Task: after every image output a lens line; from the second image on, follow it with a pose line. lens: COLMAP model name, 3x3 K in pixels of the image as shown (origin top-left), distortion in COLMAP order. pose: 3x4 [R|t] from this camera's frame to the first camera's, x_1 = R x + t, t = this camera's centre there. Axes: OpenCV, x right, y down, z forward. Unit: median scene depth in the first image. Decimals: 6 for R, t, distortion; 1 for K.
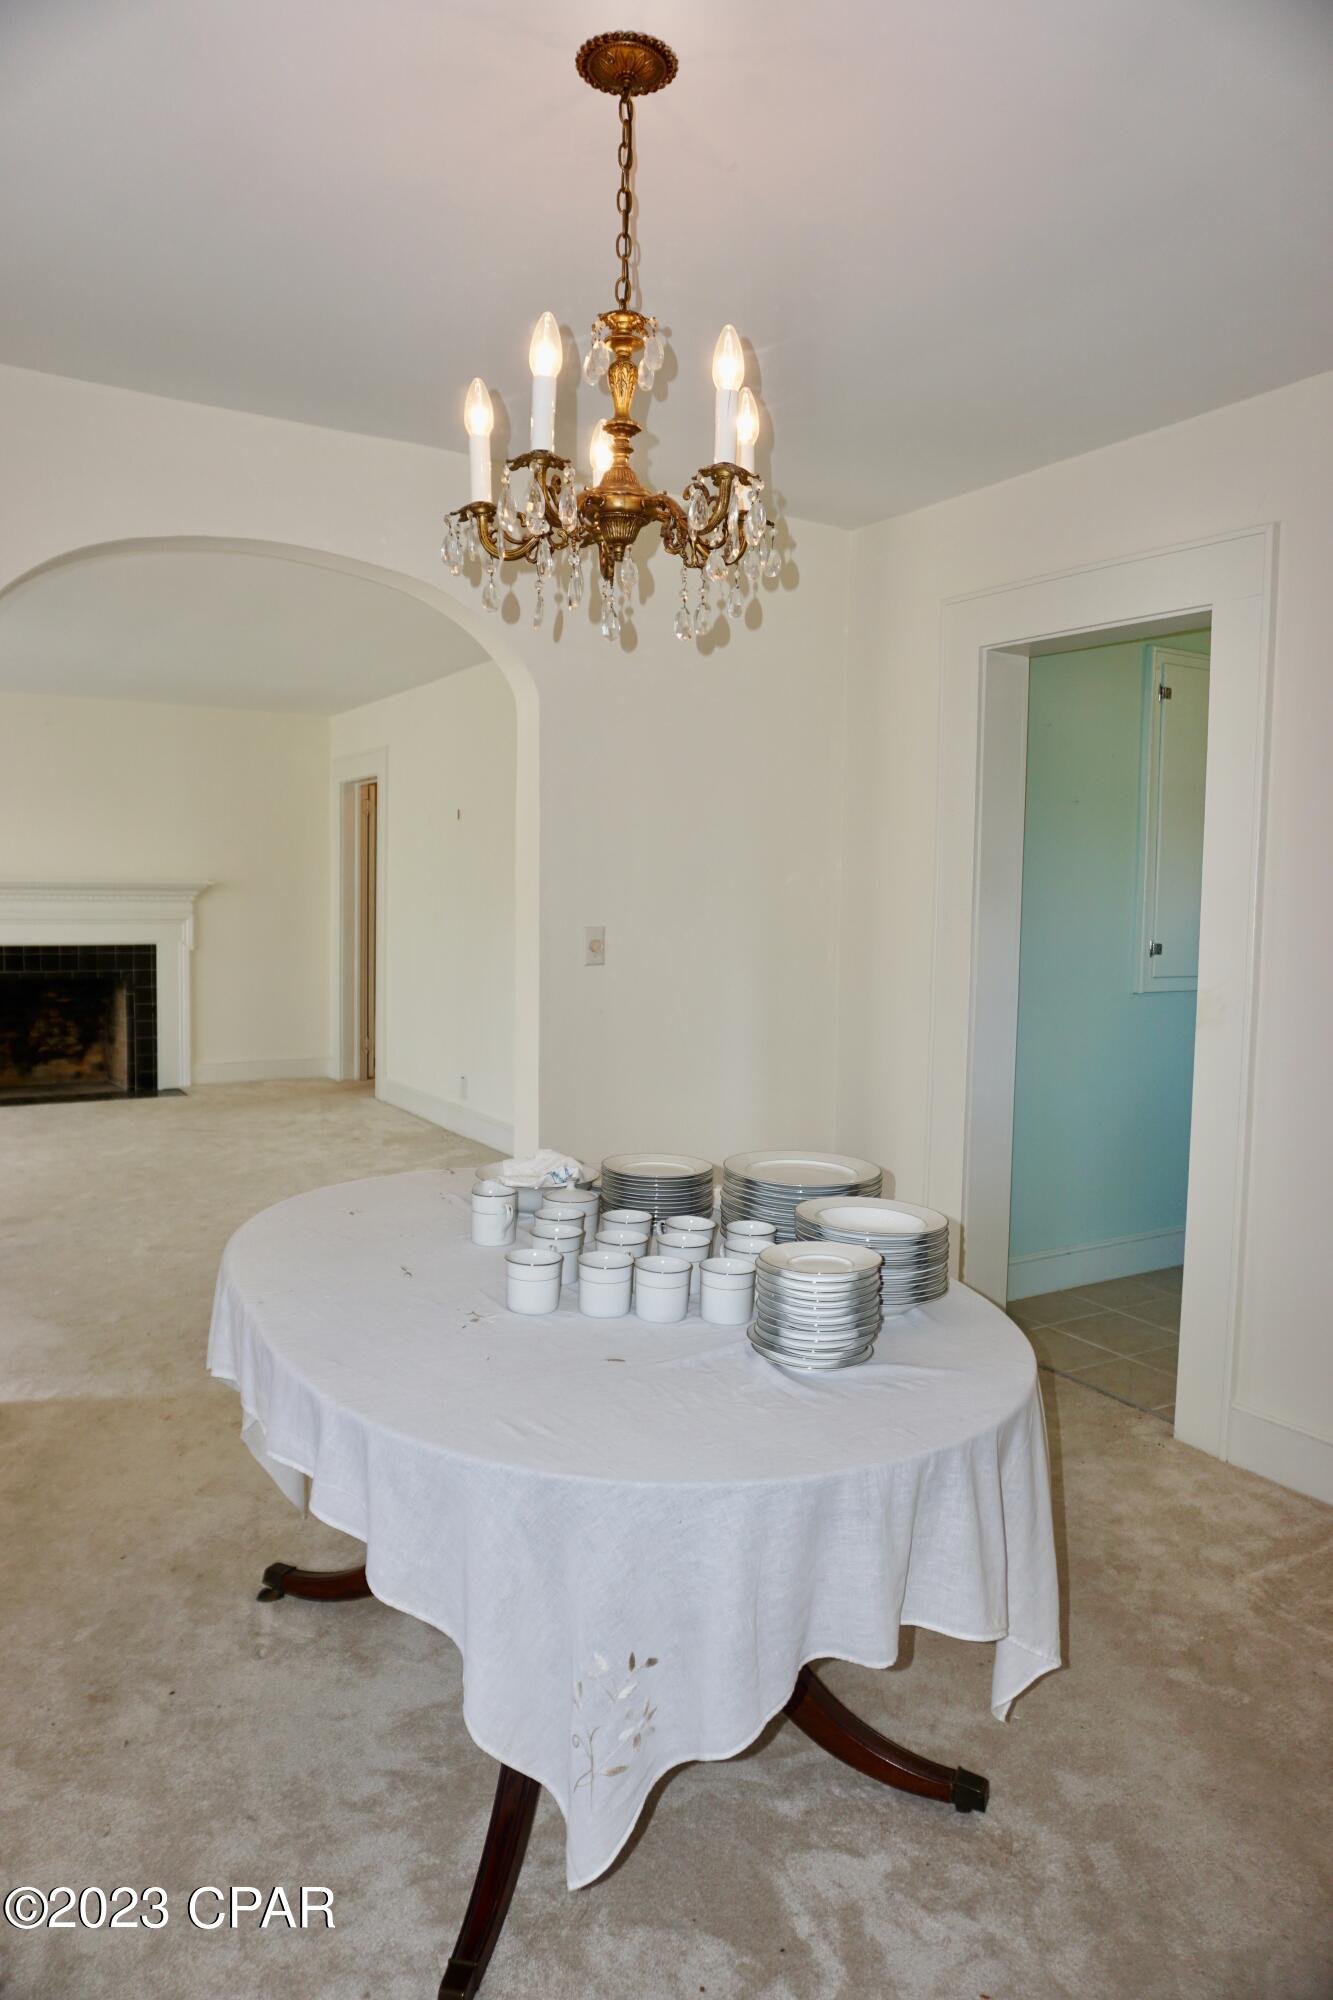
lens RADIAL K [[1324.9, 0, 673.2], [0, 1324.9, 991.0], [0, 0, 1]] dist [-0.046358, 0.030540]
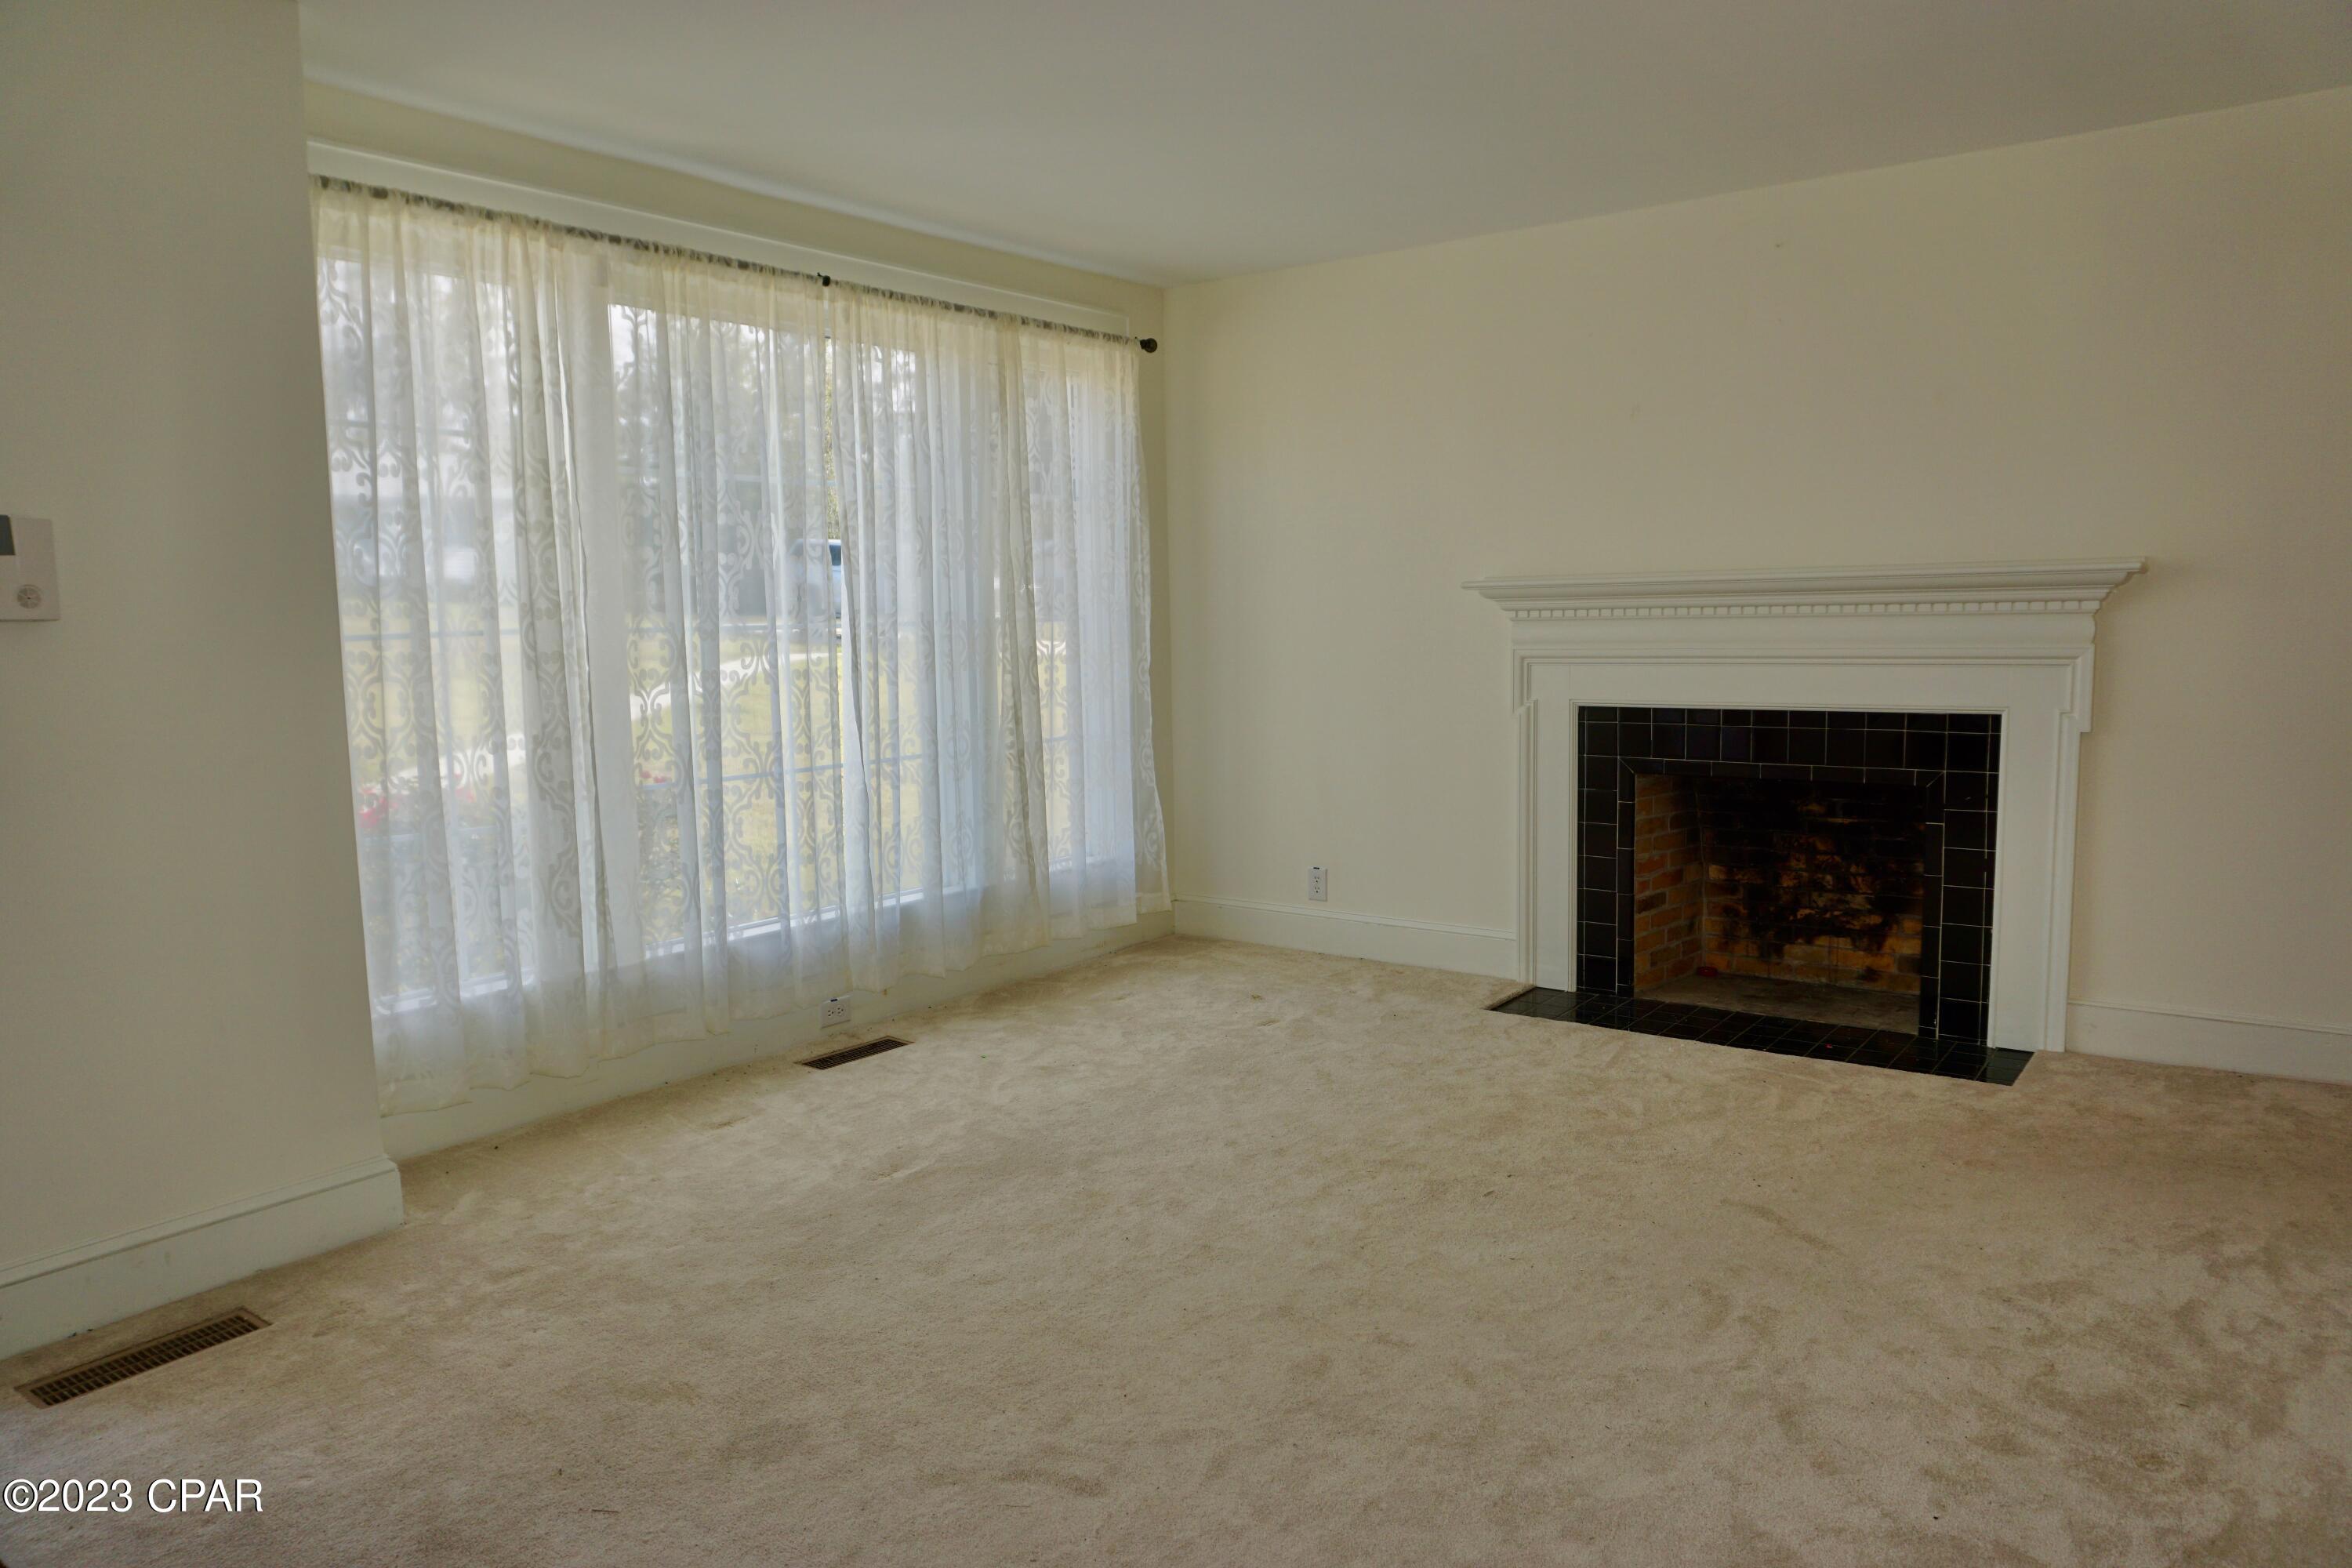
lens RADIAL K [[1558.1, 0, 1183.8], [0, 1558.1, 788.7], [0, 0, 1]] dist [-0.046358, 0.030540]
pose [[0.399224, 0.080393, -0.913322, -0.036394], [-0.046641, 0.996639, 0.067339, -0.032285], [0.915666, 0.015715, 0.401632, 0.545035]]
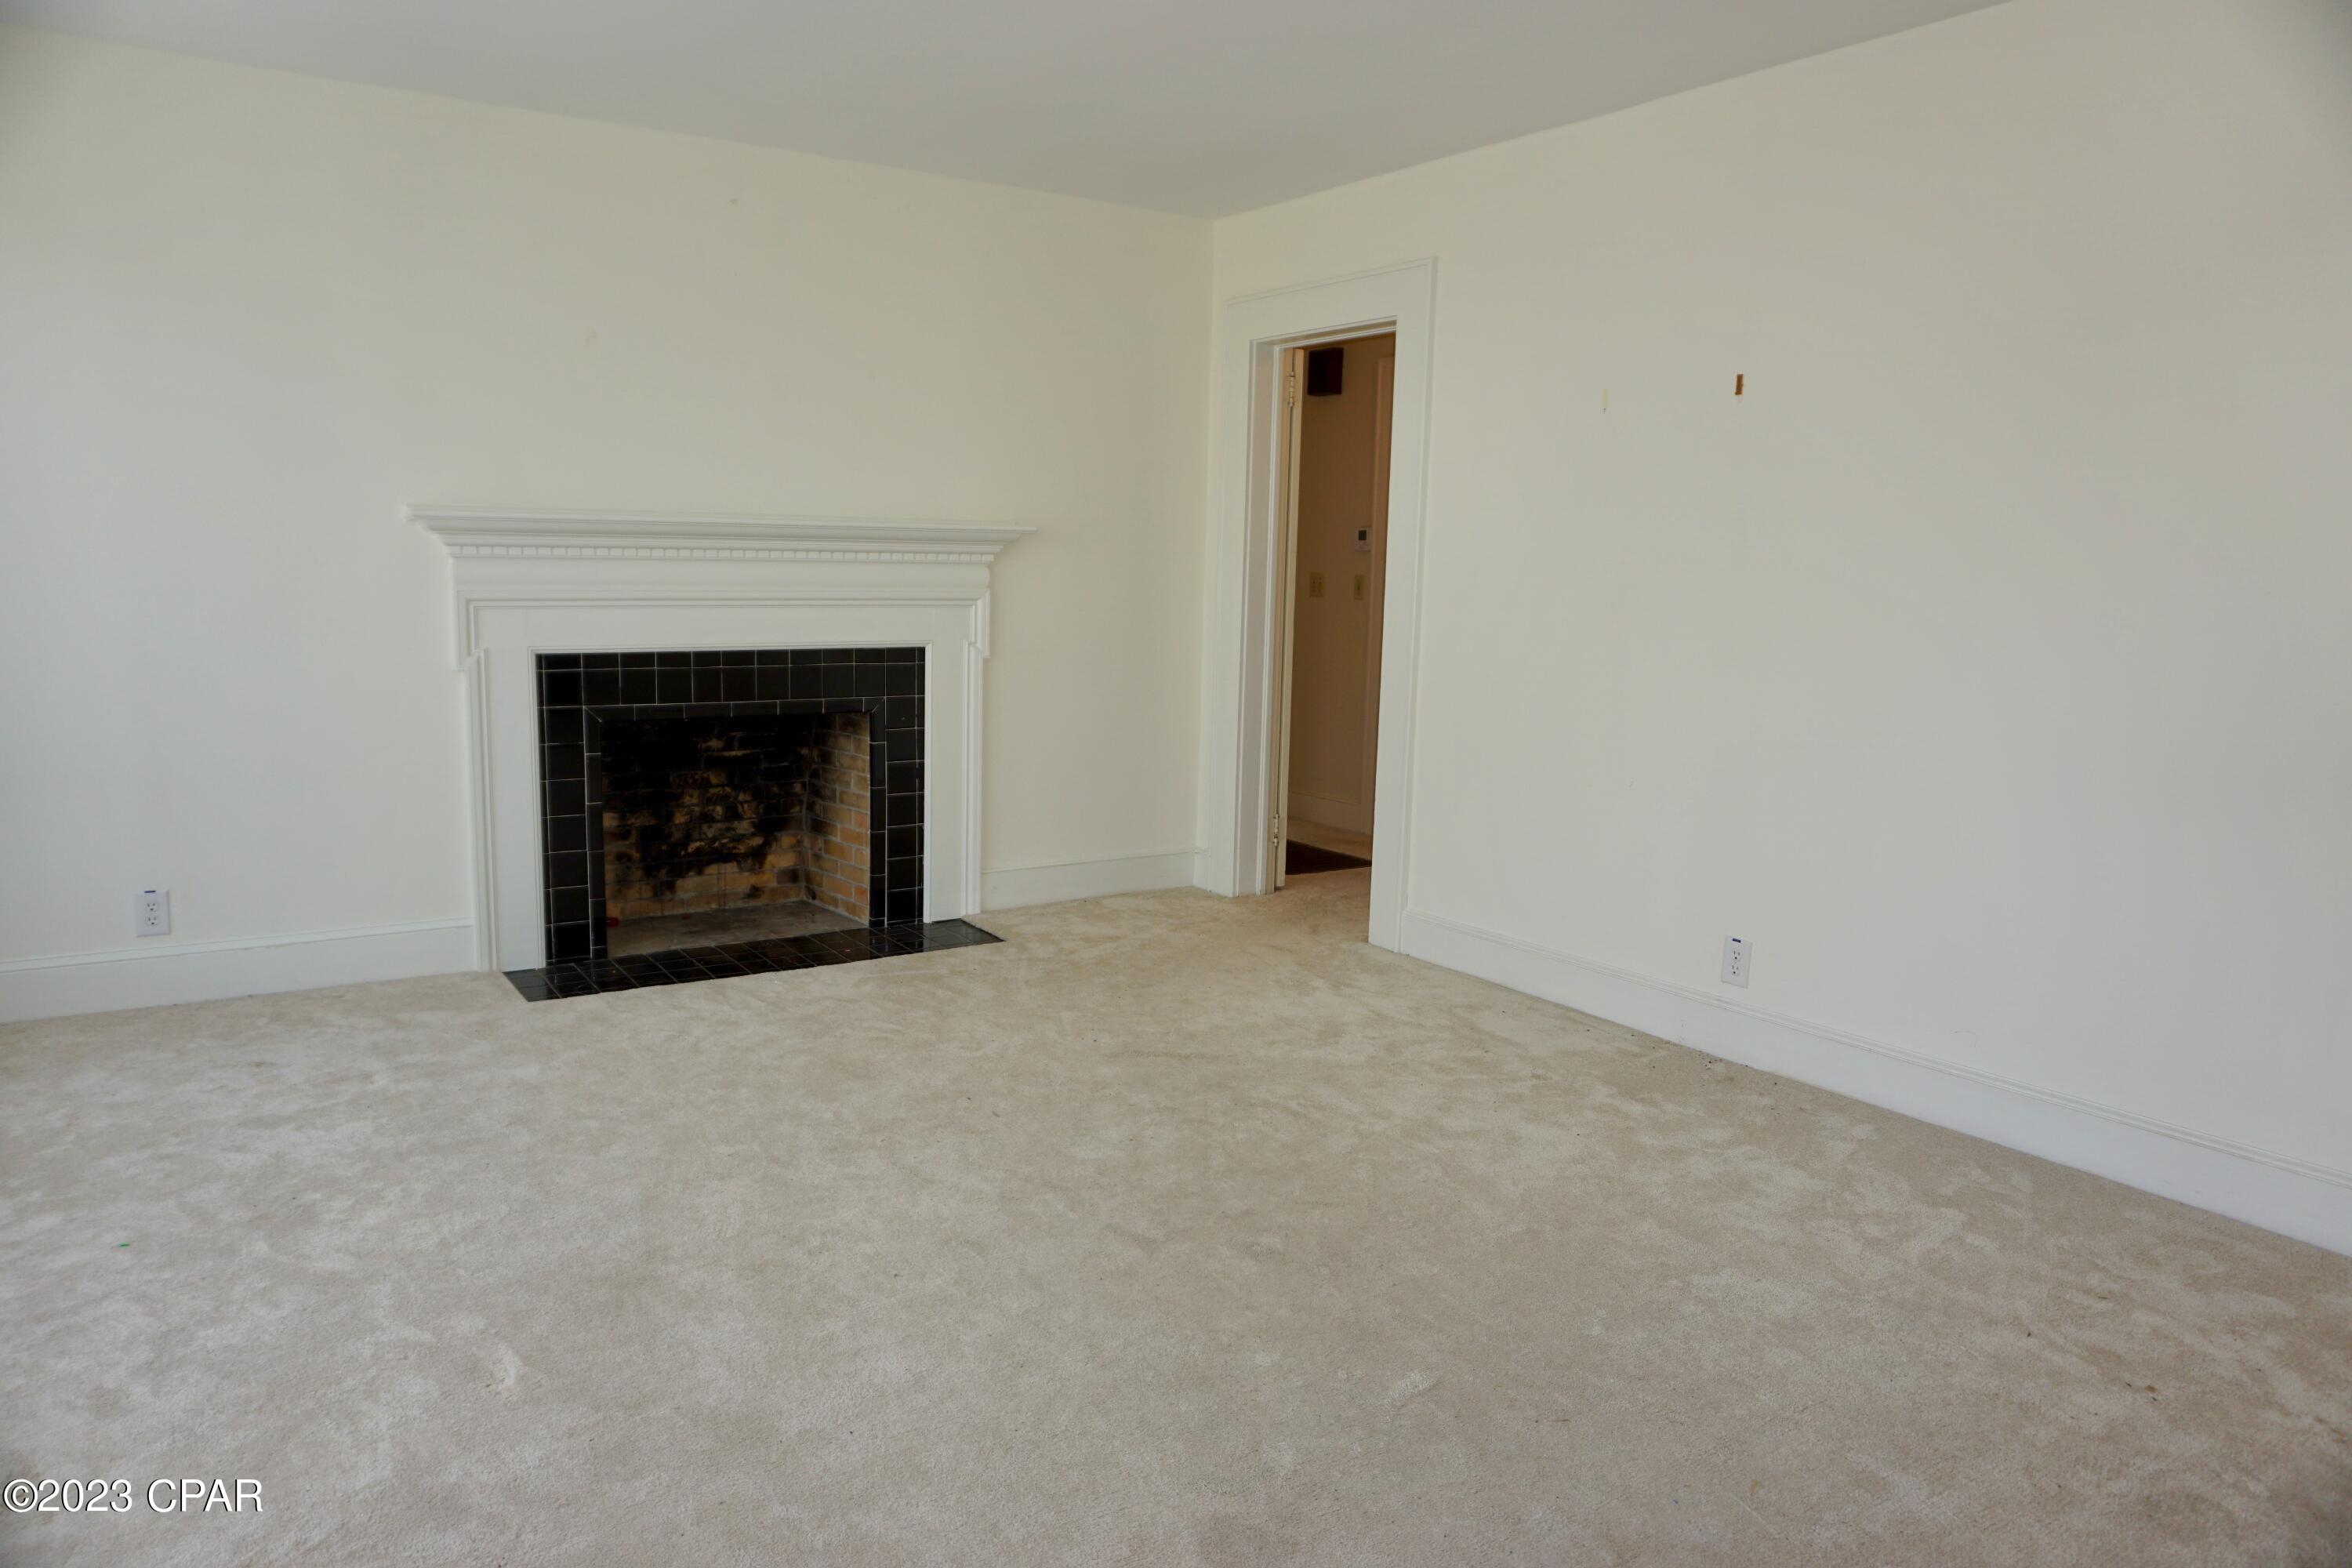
lens RADIAL K [[1558.1, 0, 1168.6], [0, 1558.1, 790.4], [0, 0, 1]] dist [-0.046358, 0.030540]
pose [[0.998064, -0.003258, 0.062104, -0.330539], [-0.001062, 0.997588, 0.069407, -0.021400], [-0.062180, -0.069338, 0.995653, 0.372701]]
